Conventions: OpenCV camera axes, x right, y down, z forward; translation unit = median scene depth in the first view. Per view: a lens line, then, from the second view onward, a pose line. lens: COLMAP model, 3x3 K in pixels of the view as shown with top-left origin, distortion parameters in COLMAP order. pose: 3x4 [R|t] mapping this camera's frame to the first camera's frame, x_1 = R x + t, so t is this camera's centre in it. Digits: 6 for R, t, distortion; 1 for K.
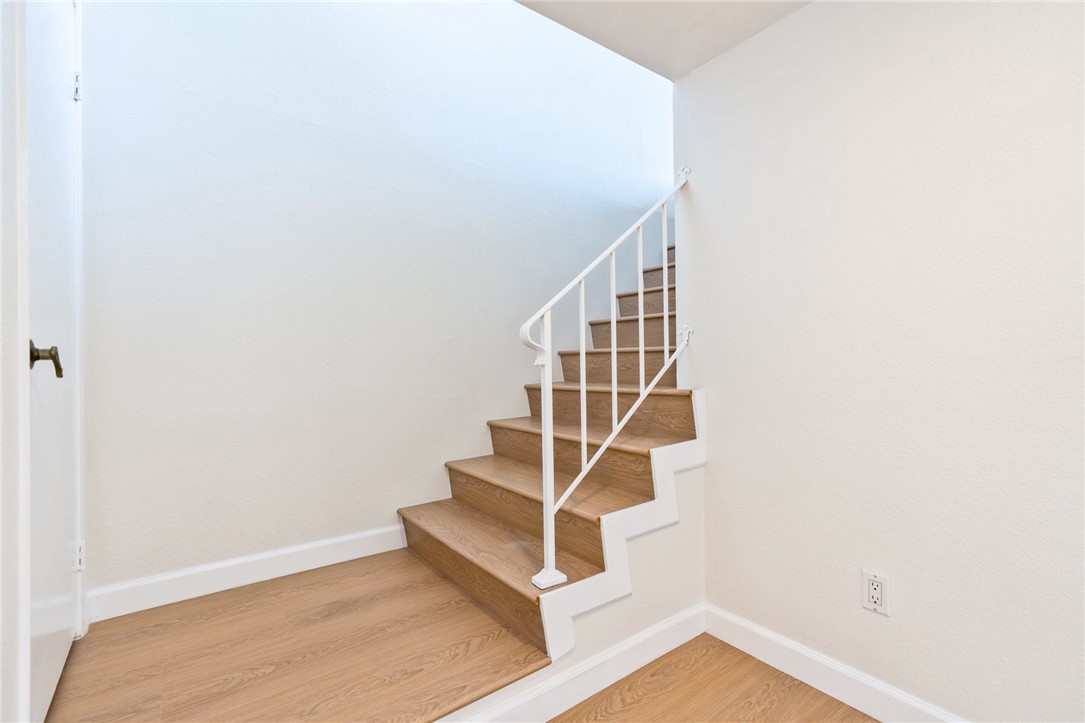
lens RADIAL K [[484.3, 0, 542.8], [0, 484.3, 353.3], [0, 0, 1]] dist [-0.015999, 0.006696]
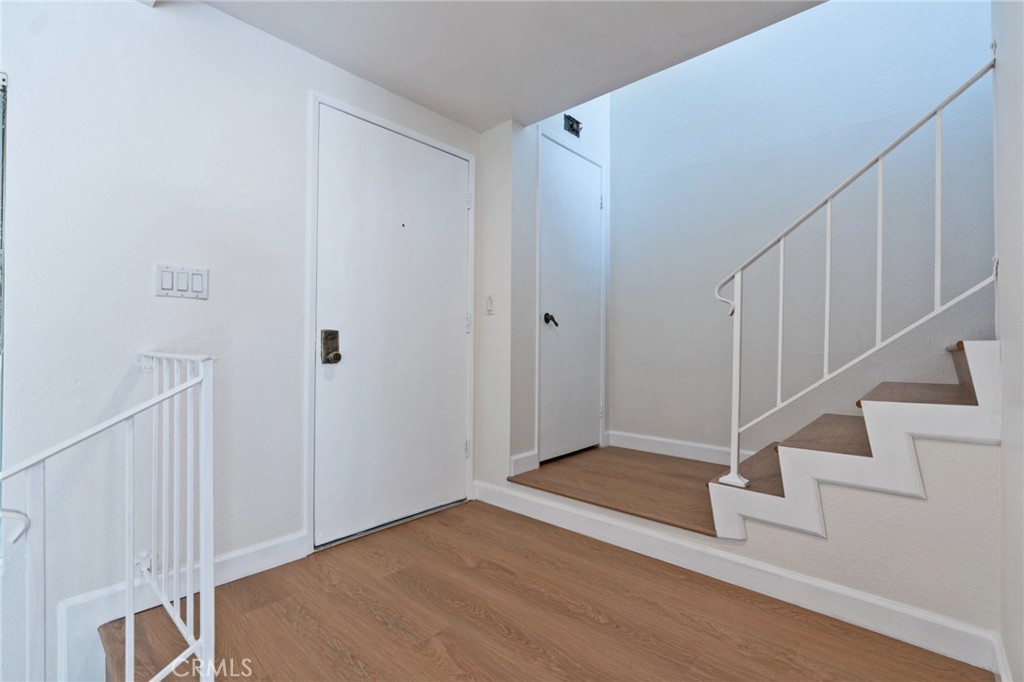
lens RADIAL K [[457.1, 0, 511.2], [0, 457.1, 341.4], [0, 0, 1]] dist [-0.015999, 0.006696]
pose [[0.162537, -0.005800, -0.986685, 1.034546], [0.011278, 0.999928, -0.004020, 0.086897], [0.986638, -0.010474, 0.162590, 0.208351]]
